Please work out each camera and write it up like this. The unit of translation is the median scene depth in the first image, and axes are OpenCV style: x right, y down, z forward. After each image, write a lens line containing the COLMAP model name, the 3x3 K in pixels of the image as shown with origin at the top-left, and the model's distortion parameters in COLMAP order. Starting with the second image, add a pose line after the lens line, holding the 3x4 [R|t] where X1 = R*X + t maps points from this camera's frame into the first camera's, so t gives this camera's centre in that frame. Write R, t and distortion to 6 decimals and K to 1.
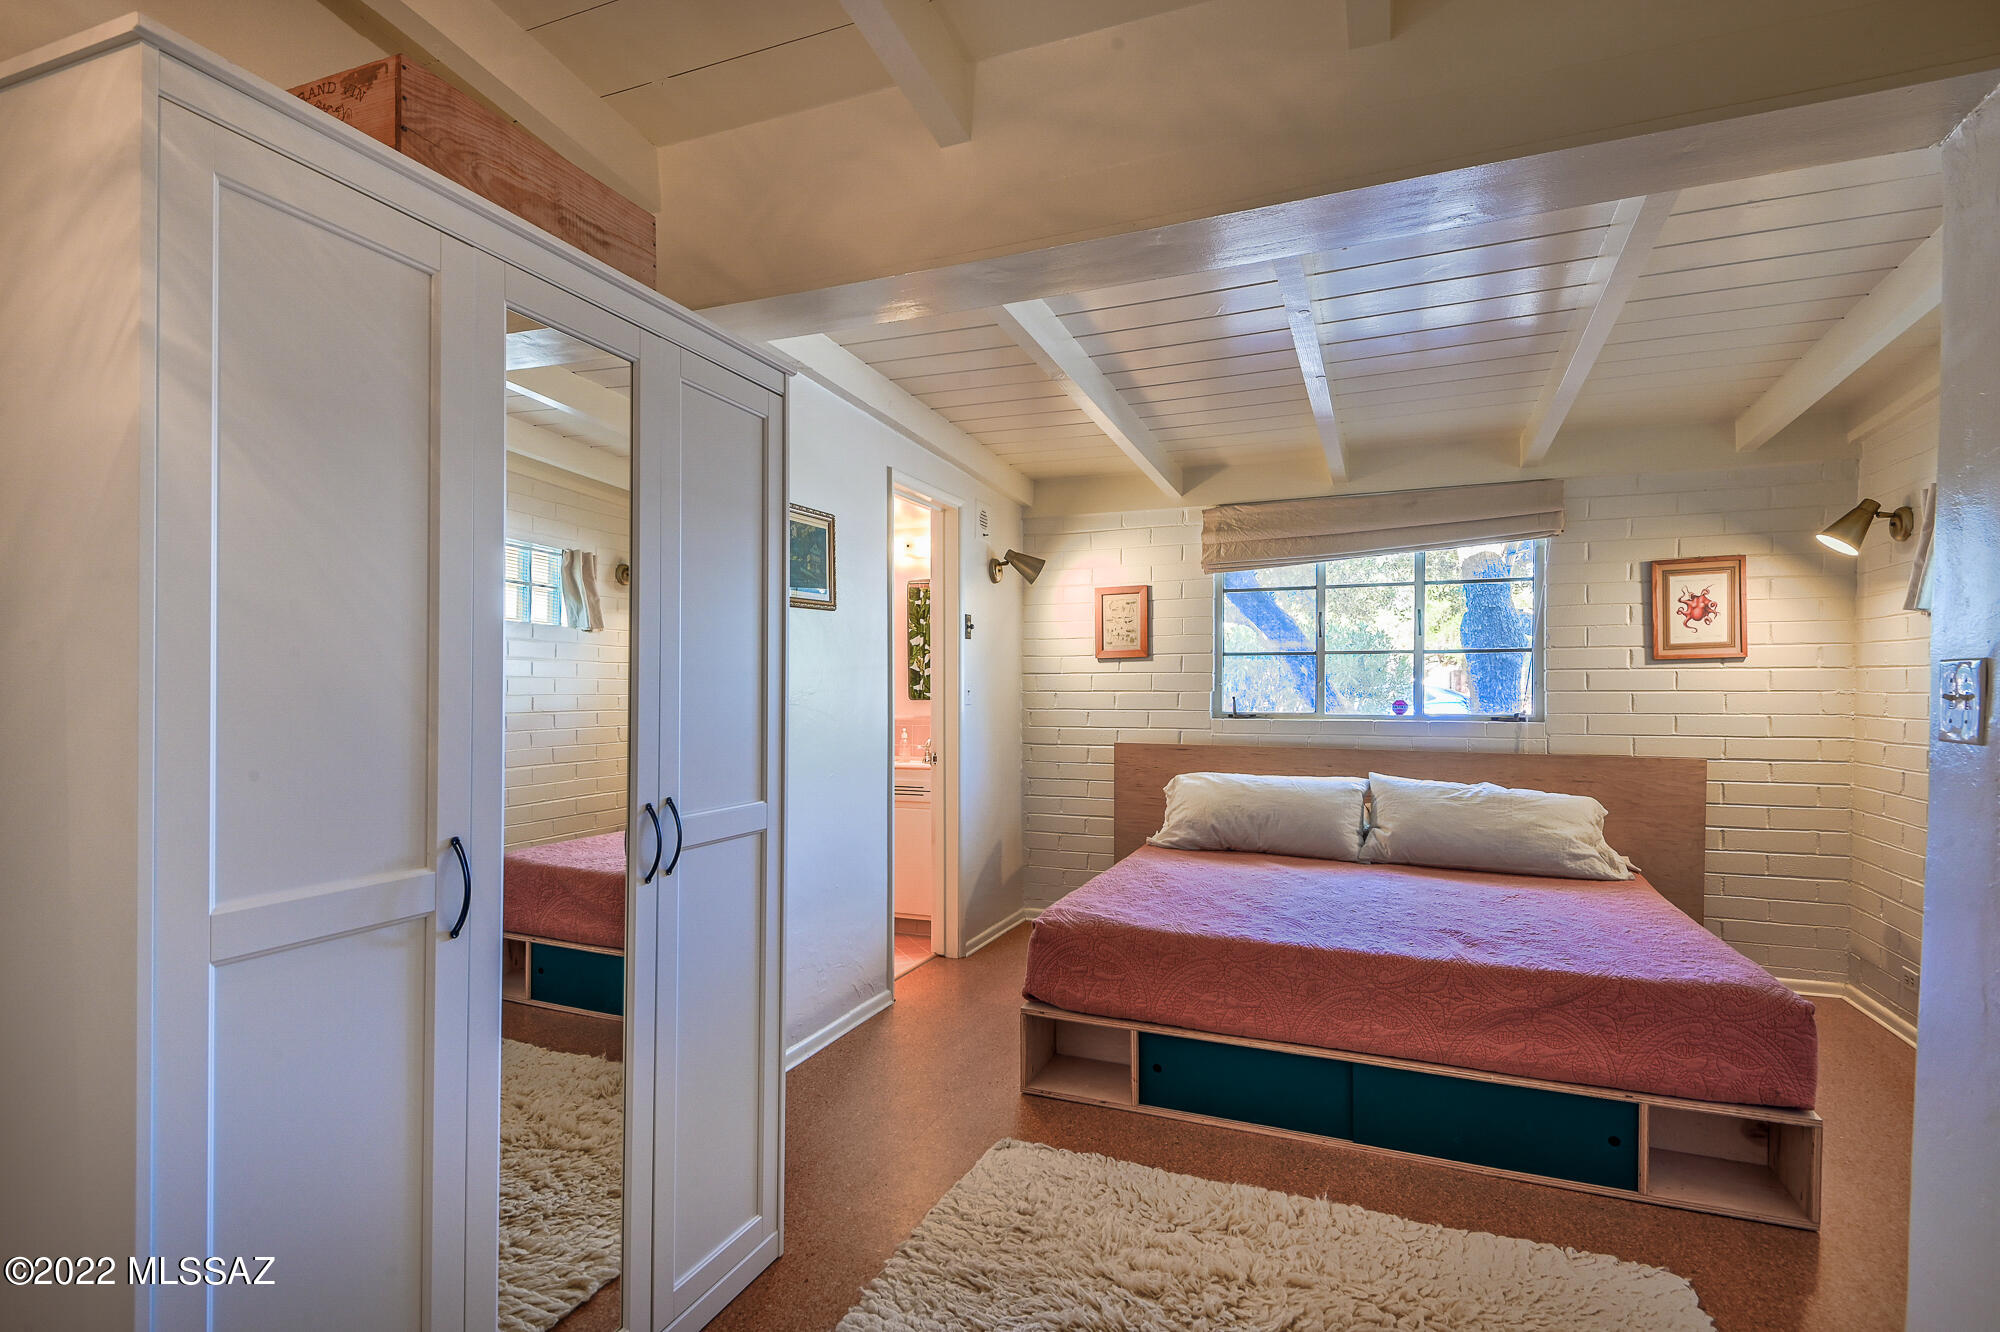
lens RADIAL K [[969.1, 0, 1000.0], [0, 969.1, 666.0], [0, 0, 1]] dist [-0.000169, -0.000032]
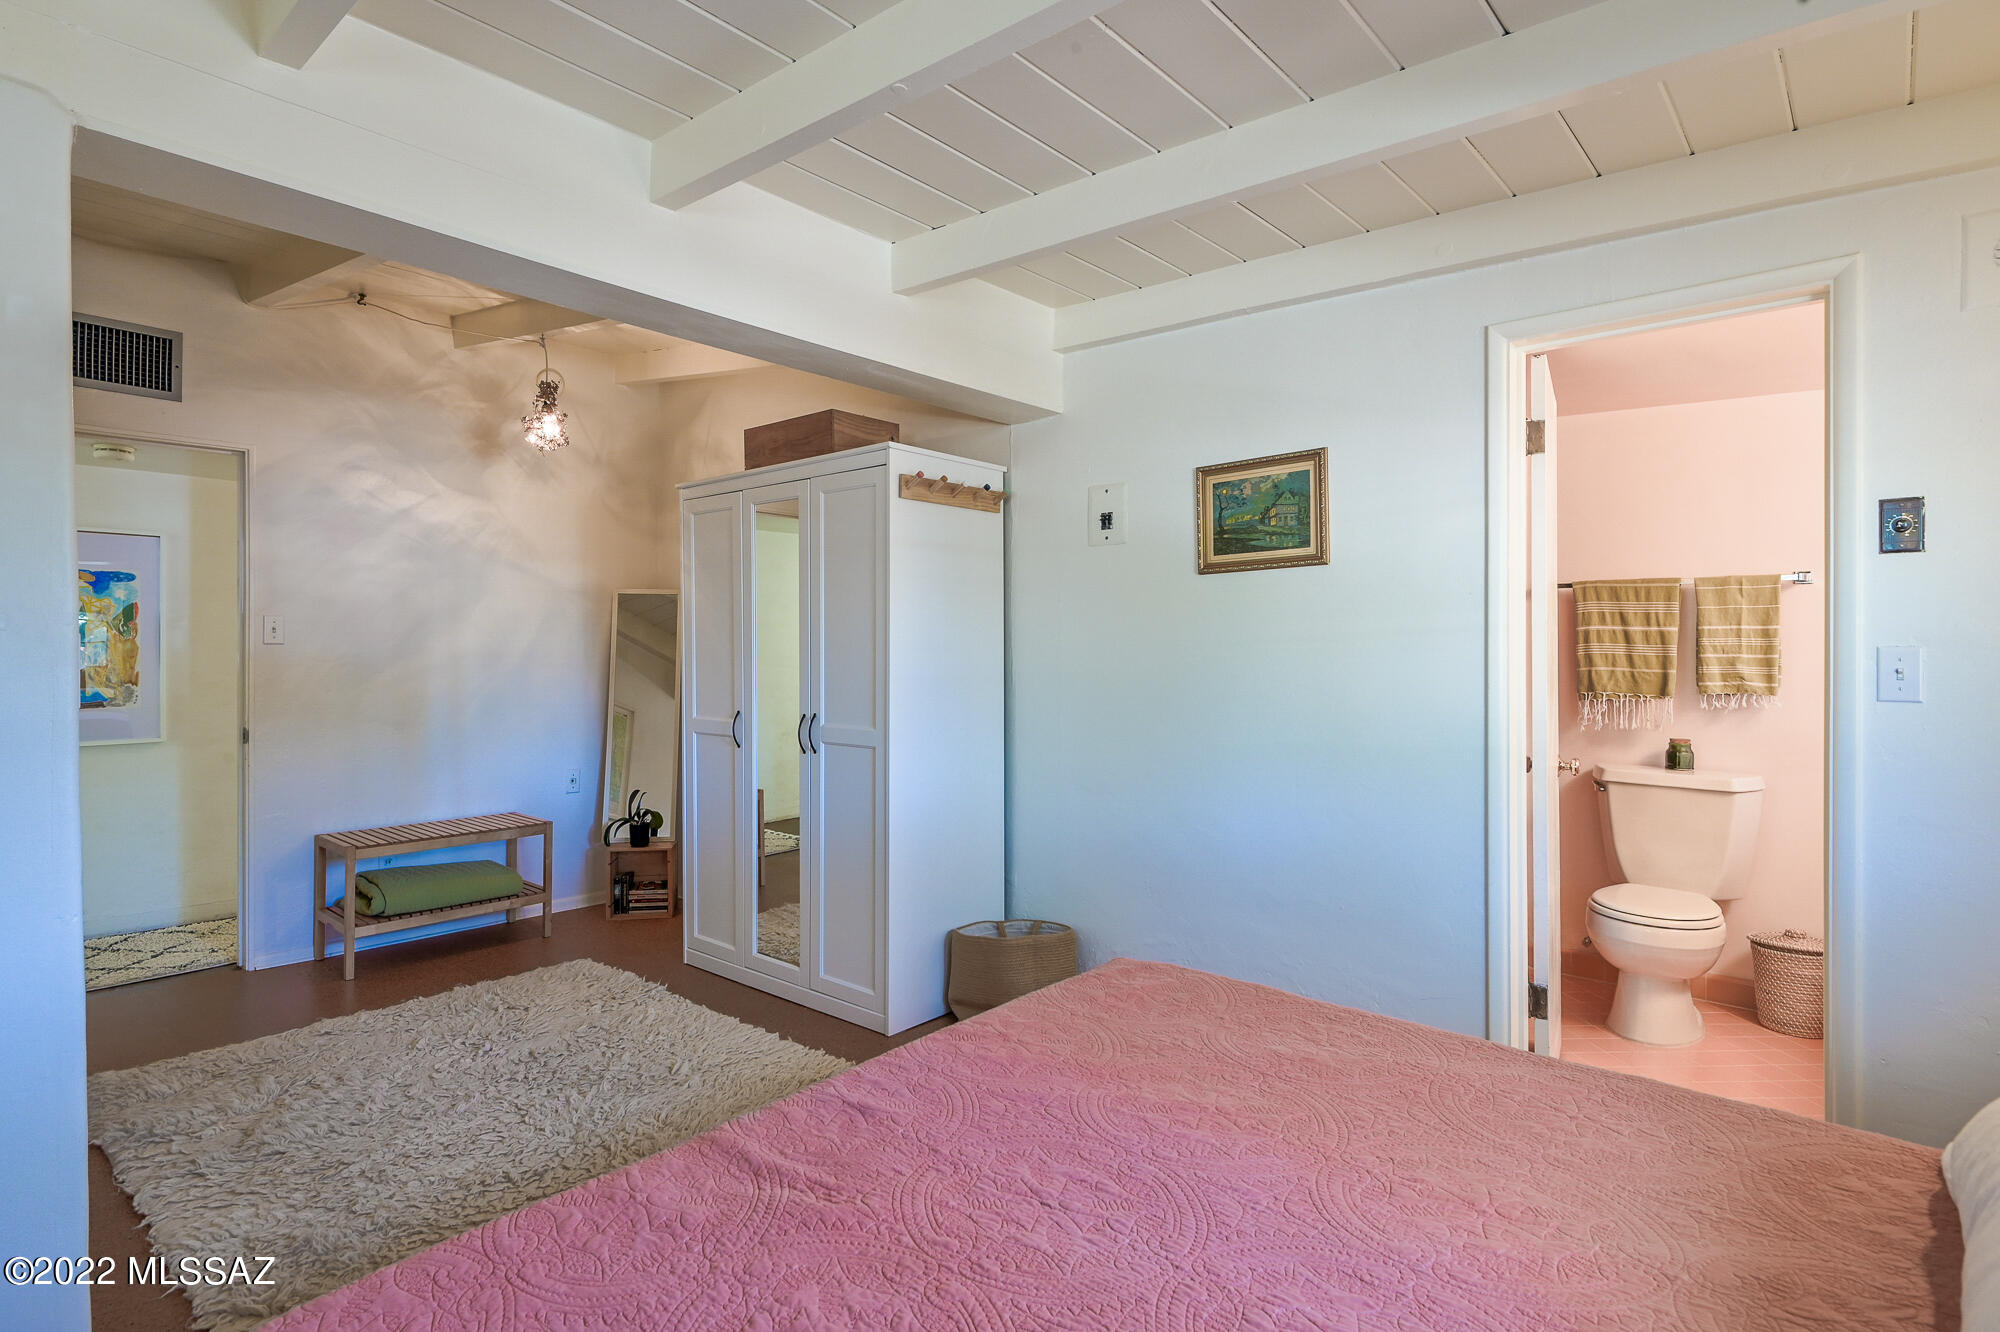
lens RADIAL K [[1004.6, 0, 992.9], [0, 1004.6, 655.7], [0, 0, 1]] dist [0.034653, -0.024287]
pose [[-0.314958, 0.002359, -0.949103, 0.773662], [0.013391, 0.999908, -0.001959, 0.018492], [0.949011, -0.013327, -0.314961, 1.067400]]
